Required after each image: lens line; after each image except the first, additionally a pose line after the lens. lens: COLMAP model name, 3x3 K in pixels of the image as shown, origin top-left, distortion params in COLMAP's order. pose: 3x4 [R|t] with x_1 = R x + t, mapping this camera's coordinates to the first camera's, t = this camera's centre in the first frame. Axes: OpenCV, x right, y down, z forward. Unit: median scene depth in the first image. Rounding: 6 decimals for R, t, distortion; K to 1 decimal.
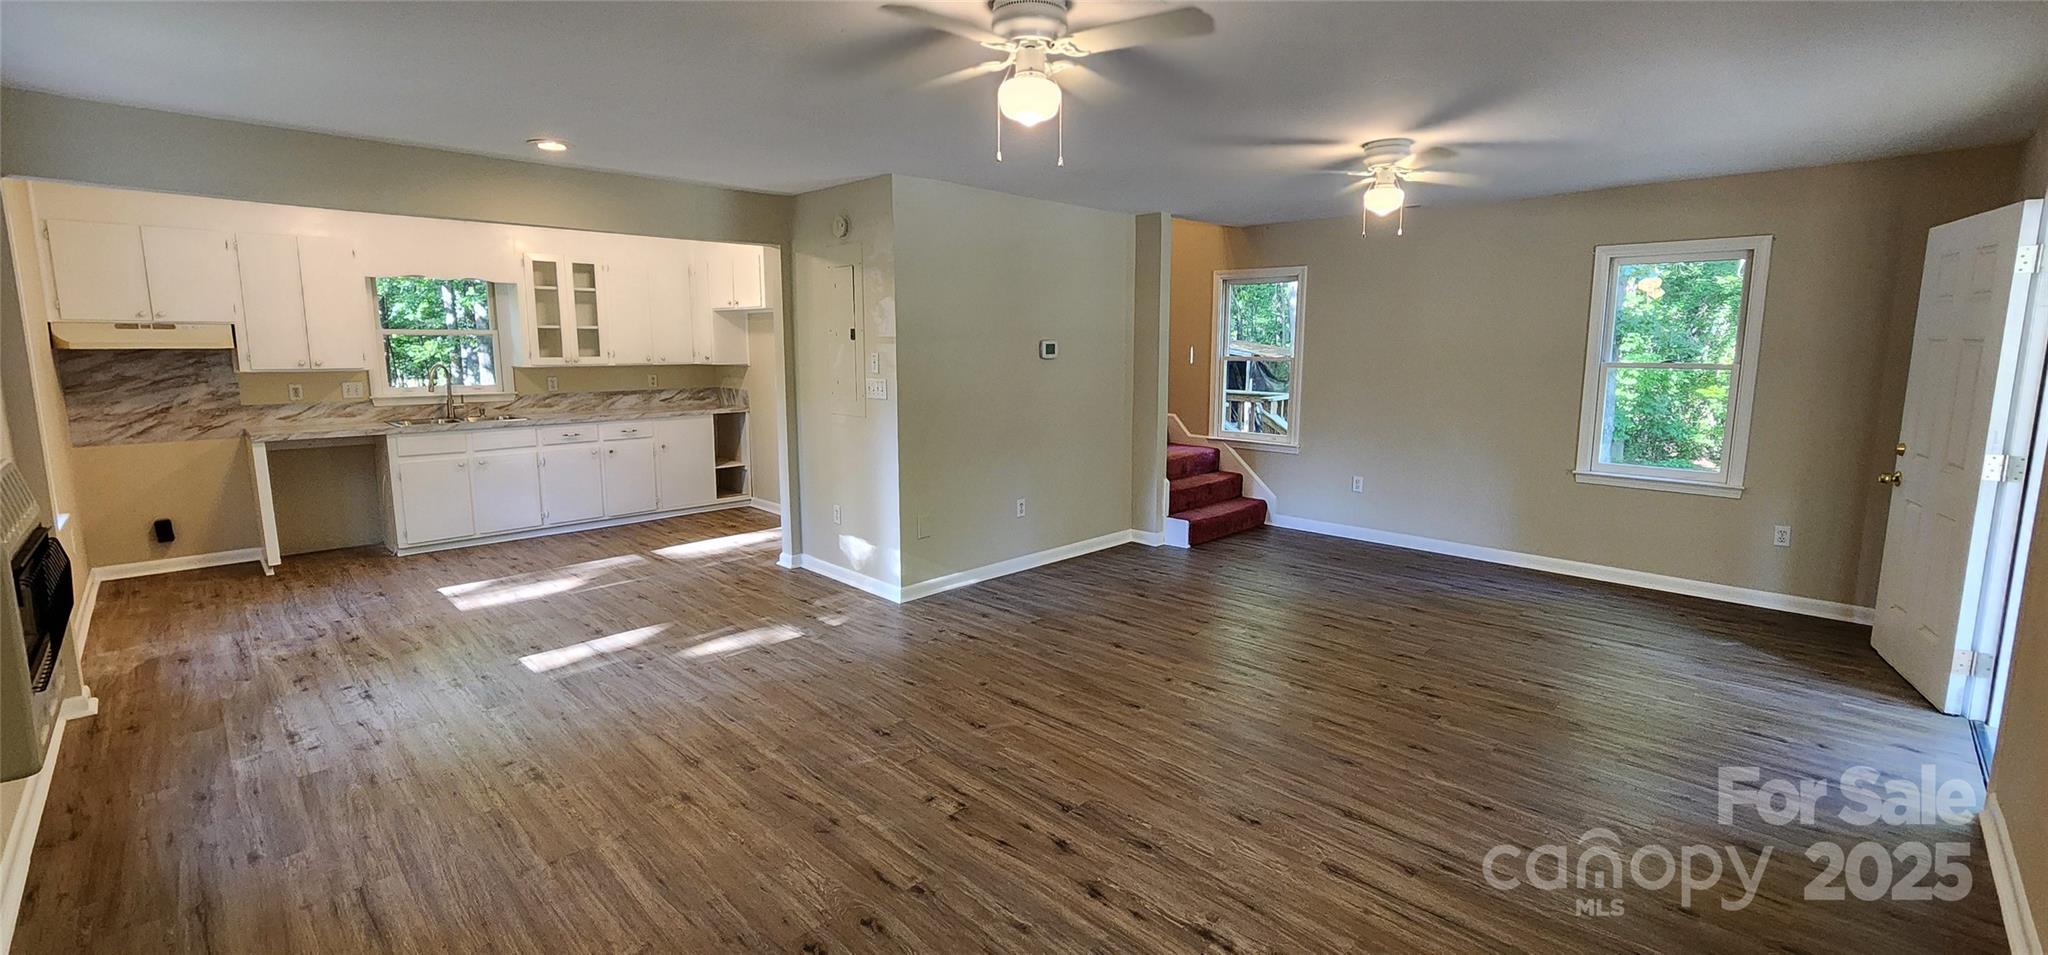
lens RADIAL K [[837.5, 0, 1026.0], [0, 837.5, 466.8], [0, 0, 1]] dist [-0.000250, 0.000855]
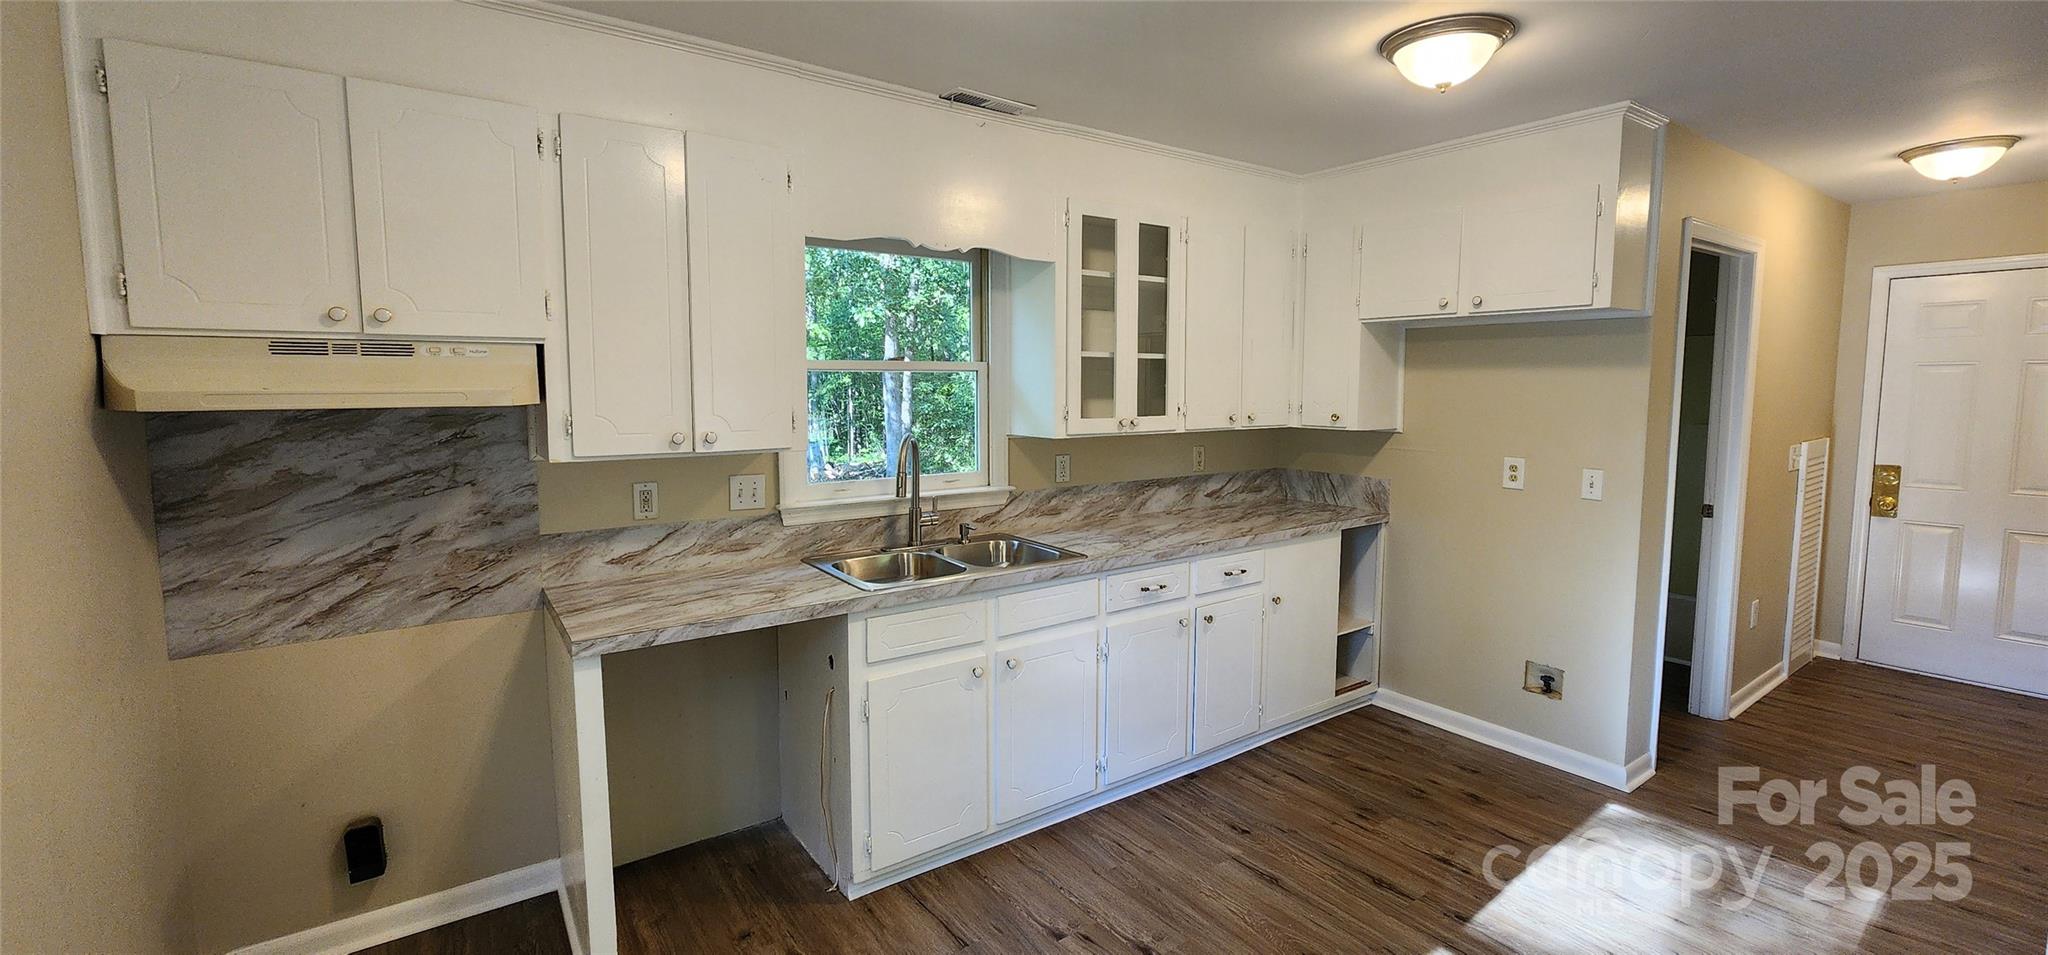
lens RADIAL K [[837.5, 0, 1026.0], [0, 837.5, 468.8], [0, 0, 1]] dist [-0.000250, 0.000855]
pose [[0.984525, 0.012657, -0.174787, -0.625613], [-0.021329, 0.998628, -0.047823, -0.093451], [0.173942, 0.050811, 0.983444, 0.628600]]
